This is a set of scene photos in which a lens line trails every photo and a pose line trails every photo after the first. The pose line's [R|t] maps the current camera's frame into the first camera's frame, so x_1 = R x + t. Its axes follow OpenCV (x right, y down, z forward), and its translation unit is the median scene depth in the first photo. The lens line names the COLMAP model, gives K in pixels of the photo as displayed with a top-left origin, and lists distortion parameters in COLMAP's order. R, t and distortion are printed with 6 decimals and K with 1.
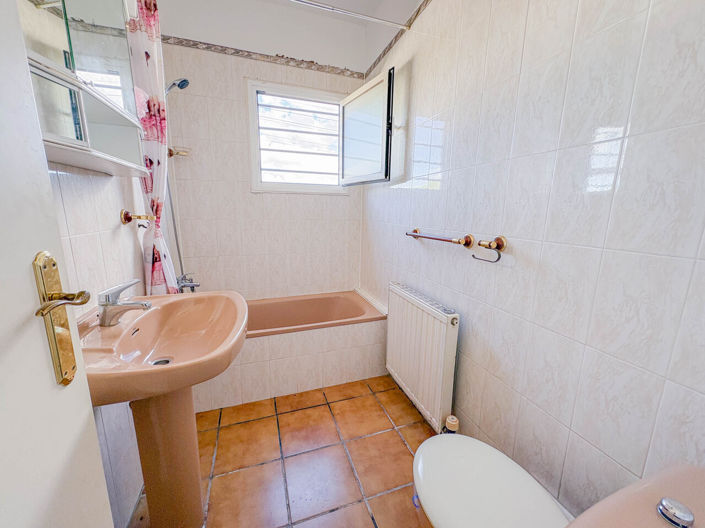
lens RADIAL K [[281.2, 0, 353.6], [0, 281.2, 263.3], [0, 0, 1]] dist [-0.000309, -0.000441]
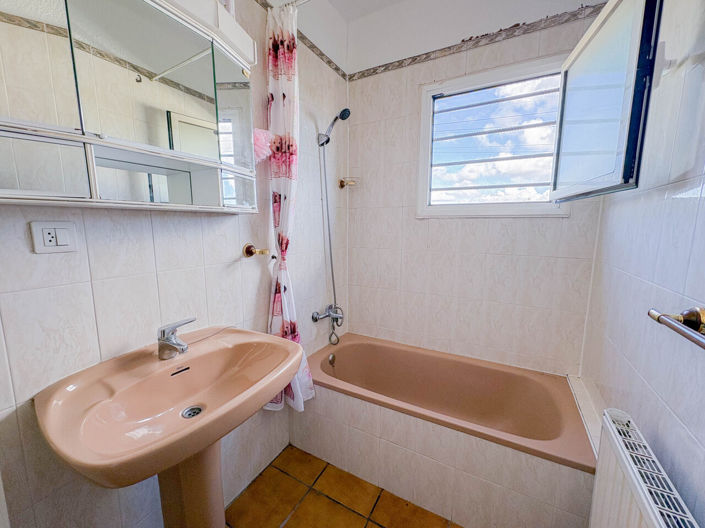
lens RADIAL K [[281.2, 0, 351.9], [0, 281.2, 263.3], [0, 0, 1]] dist [-0.000309, -0.000441]
pose [[0.664966, 0.087946, -0.741678, 0.156317], [-0.135750, 0.990734, -0.004230, -0.099474], [0.734433, 0.103495, 0.670743, 0.342427]]
